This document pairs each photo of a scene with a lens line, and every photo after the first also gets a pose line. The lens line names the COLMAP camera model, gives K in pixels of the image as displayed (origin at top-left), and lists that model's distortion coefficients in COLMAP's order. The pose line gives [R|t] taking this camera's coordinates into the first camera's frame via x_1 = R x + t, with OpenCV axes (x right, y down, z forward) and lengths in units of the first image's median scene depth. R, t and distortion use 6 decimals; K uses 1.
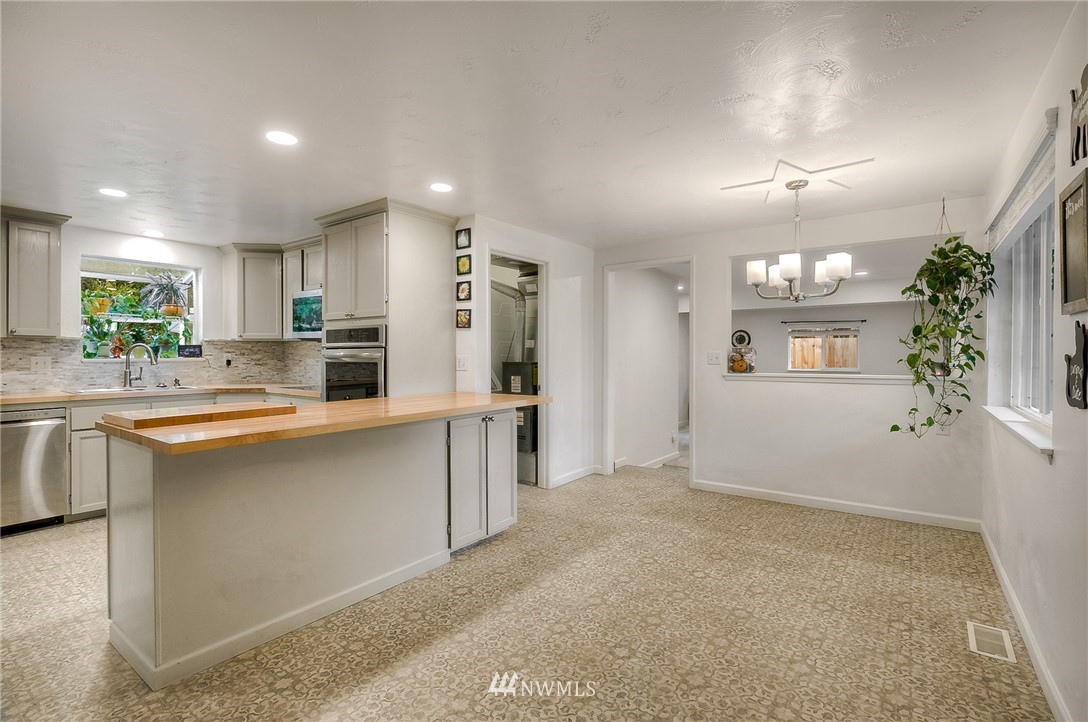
lens RADIAL K [[497.7, 0, 573.9], [0, 497.7, 360.3], [0, 0, 1]] dist [-0.019046, -0.000119]
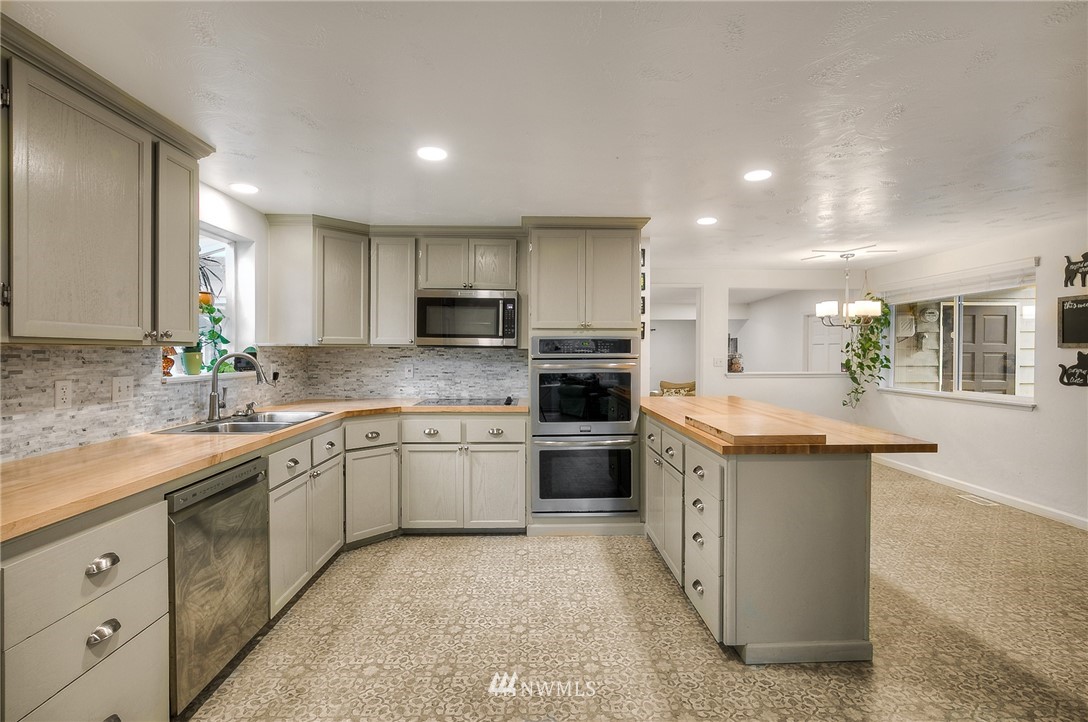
lens RADIAL K [[497.7, 0, 549.2], [0, 497.7, 354.3], [0, 0, 1]] dist [-0.019046, -0.000119]
pose [[0.805515, -0.004290, 0.592560, -0.989287], [0.006383, 0.999979, -0.001437, -0.029147], [-0.592542, 0.004940, 0.805525, 0.221916]]
